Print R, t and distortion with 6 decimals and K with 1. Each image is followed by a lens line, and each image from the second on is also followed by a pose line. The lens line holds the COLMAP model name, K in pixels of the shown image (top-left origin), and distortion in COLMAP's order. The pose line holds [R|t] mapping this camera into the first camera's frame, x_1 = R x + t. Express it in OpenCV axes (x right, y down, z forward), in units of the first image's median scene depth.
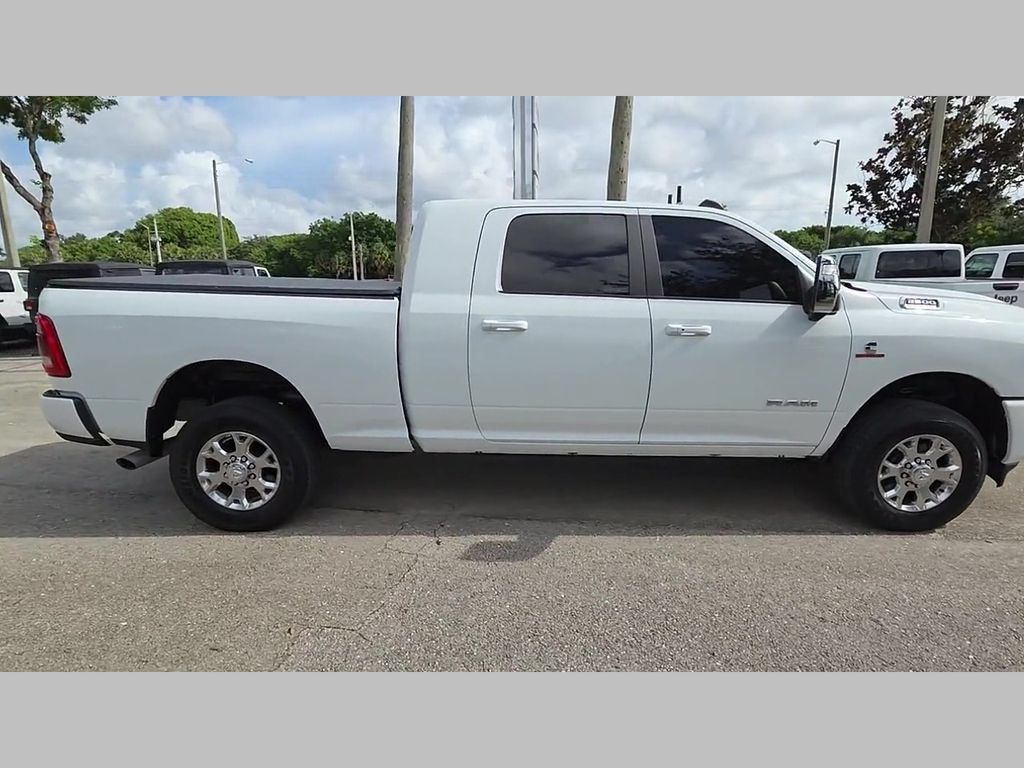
lens RADIAL K [[531.2, 0, 505.6], [0, 531.2, 380.3], [0, 0, 1]] dist [0.008811, -0.000530]
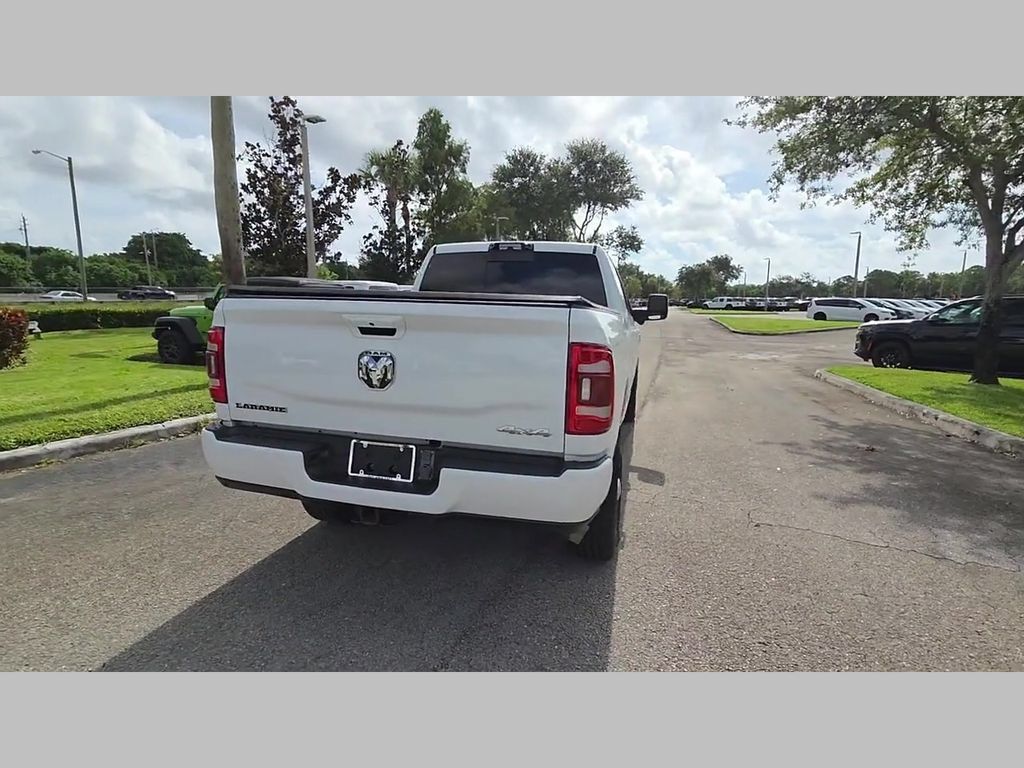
lens RADIAL K [[530.0, 0, 502.6], [0, 530.0, 384.5], [0, 0, 1]] dist [0.008139, -0.001838]
pose [[0.261469, -0.133196, 0.955977, -1.466553], [0.171662, 0.981060, 0.089740, -0.146993], [-0.949824, 0.140641, 0.279382, 0.884546]]
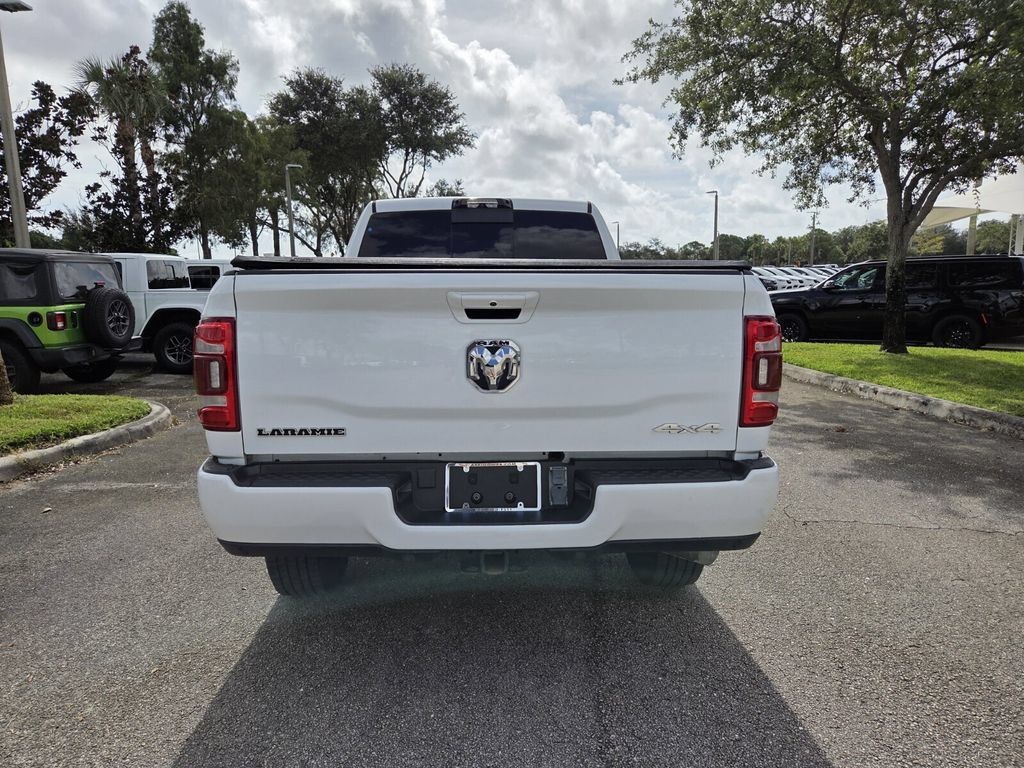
lens RADIAL K [[698.4, 0, 491.6], [0, 698.4, 381.3], [0, 0, 1]] dist [0.066696, -0.058425]
pose [[-0.035497, -0.130941, 0.990754, -1.524549], [0.206768, 0.968966, 0.135470, -0.211742], [-0.977746, 0.209665, -0.007321, 1.256772]]
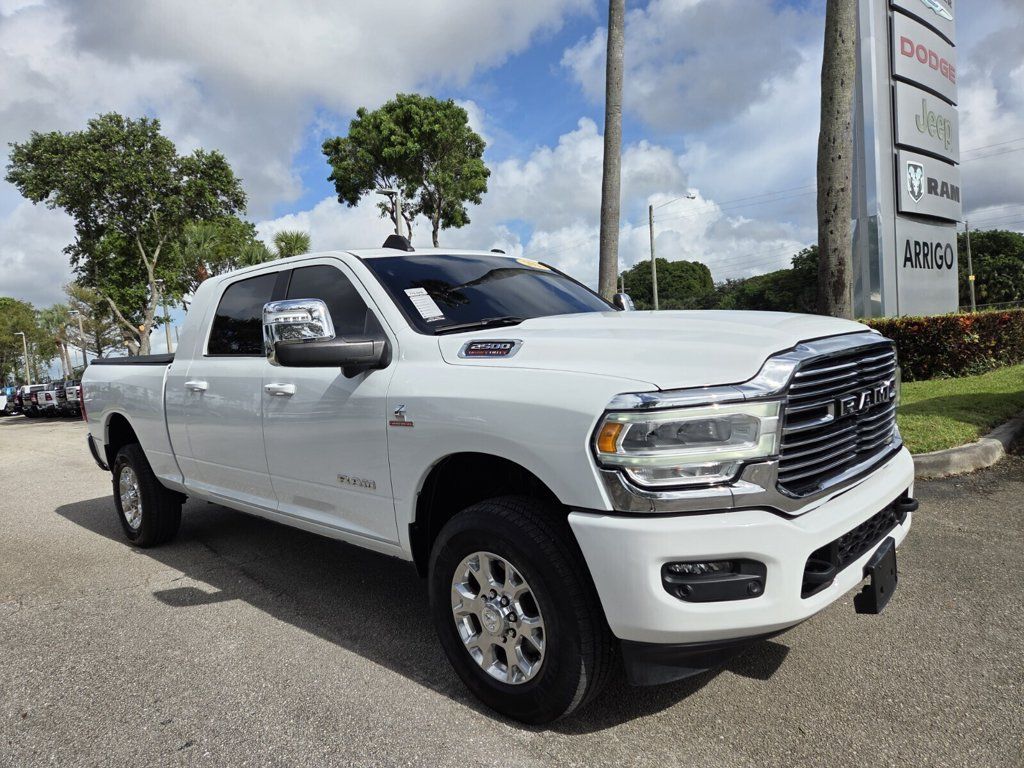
lens RADIAL K [[691.1, 0, 497.5], [0, 691.1, 387.9], [0, 0, 1]] dist [0.040372, -0.003501]
pose [[0.697318, -0.005266, -0.716742, 1.343097], [-0.068024, 0.994973, -0.073491, -0.032443], [0.713526, 0.100002, 0.693455, 0.405120]]
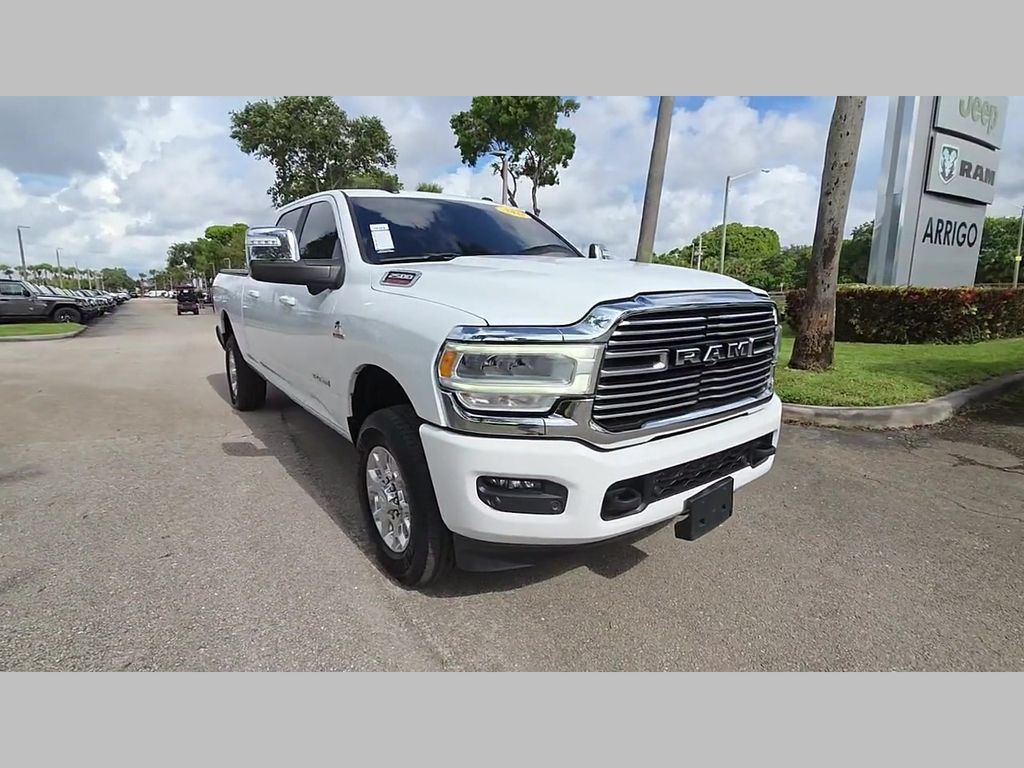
lens RADIAL K [[531.2, 0, 505.6], [0, 531.2, 380.3], [0, 0, 1]] dist [0.008811, -0.000530]
pose [[0.571648, 0.148608, -0.806929, 1.450674], [-0.165255, 0.984161, 0.064176, -0.071037], [0.803685, 0.096663, 0.587152, 0.660534]]
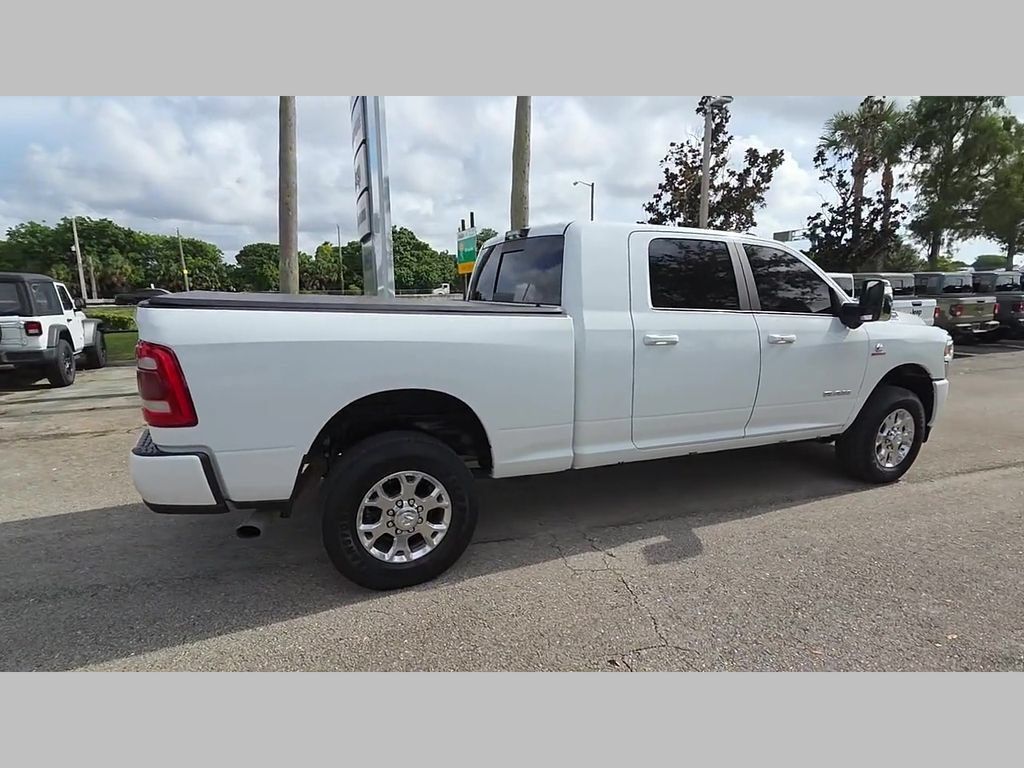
lens RADIAL K [[530.0, 0, 502.6], [0, 530.0, 384.5], [0, 0, 1]] dist [0.008139, -0.001838]
pose [[0.915880, -0.063307, 0.396428, -0.672774], [0.074484, 0.997139, -0.012847, -0.020970], [-0.394481, 0.041293, 0.917976, 0.134717]]
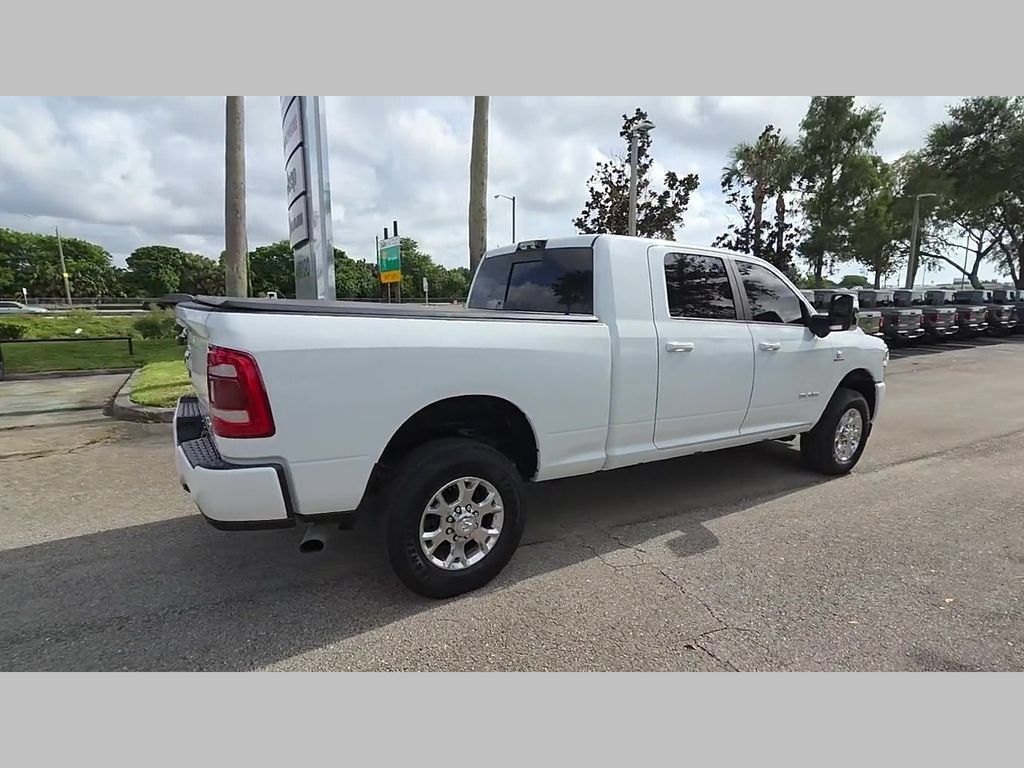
lens RADIAL K [[530.0, 0, 502.6], [0, 530.0, 384.5], [0, 0, 1]] dist [0.008139, -0.001838]
pose [[0.841397, -0.066089, 0.536361, -0.880132], [0.090479, 0.995712, -0.019248, -0.031410], [-0.532790, 0.064725, 0.843769, 0.218298]]
